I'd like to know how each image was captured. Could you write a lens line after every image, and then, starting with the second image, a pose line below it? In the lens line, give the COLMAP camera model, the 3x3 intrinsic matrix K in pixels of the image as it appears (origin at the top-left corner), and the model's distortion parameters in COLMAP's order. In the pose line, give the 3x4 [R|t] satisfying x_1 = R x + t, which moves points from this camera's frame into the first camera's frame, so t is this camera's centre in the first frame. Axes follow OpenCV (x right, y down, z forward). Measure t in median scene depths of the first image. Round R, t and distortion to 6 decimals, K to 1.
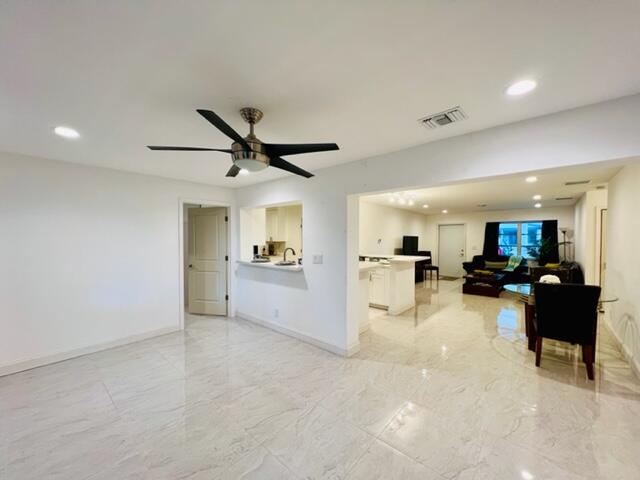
lens RADIAL K [[257.5, 0, 320.0], [0, 257.5, 240.0], [0, 0, 1]] dist [-0.000276, 0.000199]
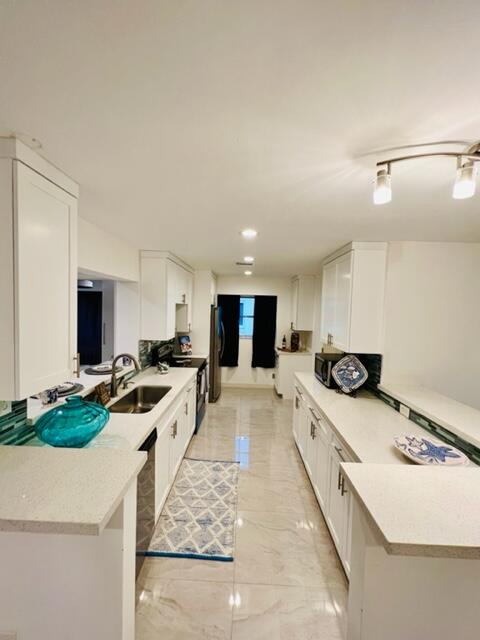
lens RADIAL K [[262.2, 0, 240.0], [0, 262.2, 320.0], [0, 0, 1]] dist [0.000519, 0.000033]
pose [[0.645569, 0.052404, -0.761902, 0.244503], [-0.041531, 0.998576, 0.033493, -0.036677], [0.762572, 0.010020, 0.646826, 0.505861]]
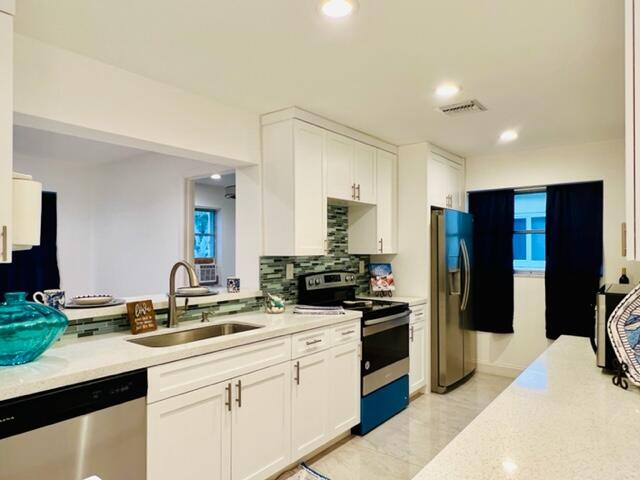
lens RADIAL K [[421.9, 0, 320.0], [0, 421.9, 240.0], [0, 0, 1]] dist [-0.000521, -0.000336]
pose [[0.054702, -0.018020, -0.998340, 0.250030], [-0.015834, 0.999696, -0.018912, 0.006847], [0.998377, 0.016842, 0.054400, 0.687471]]
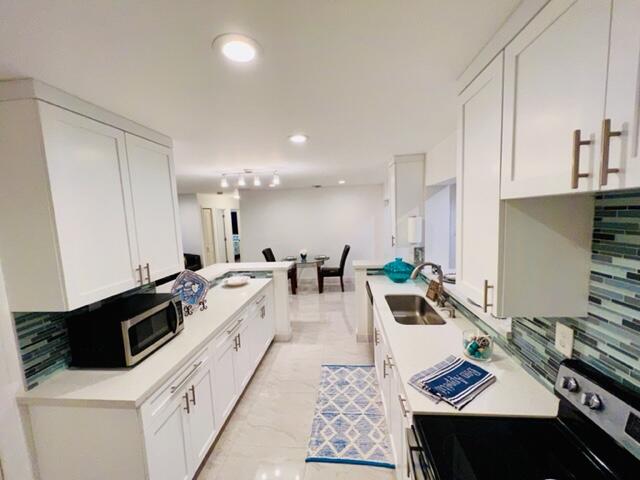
lens RADIAL K [[257.5, 0, 320.0], [0, 257.5, 240.0], [0, 0, 1]] dist [-0.000276, 0.000199]
pose [[-0.586060, -0.068021, 0.807408, -0.260071], [0.022721, 0.994699, 0.100291, -0.048651], [-0.809949, 0.077122, -0.581407, 0.895719]]
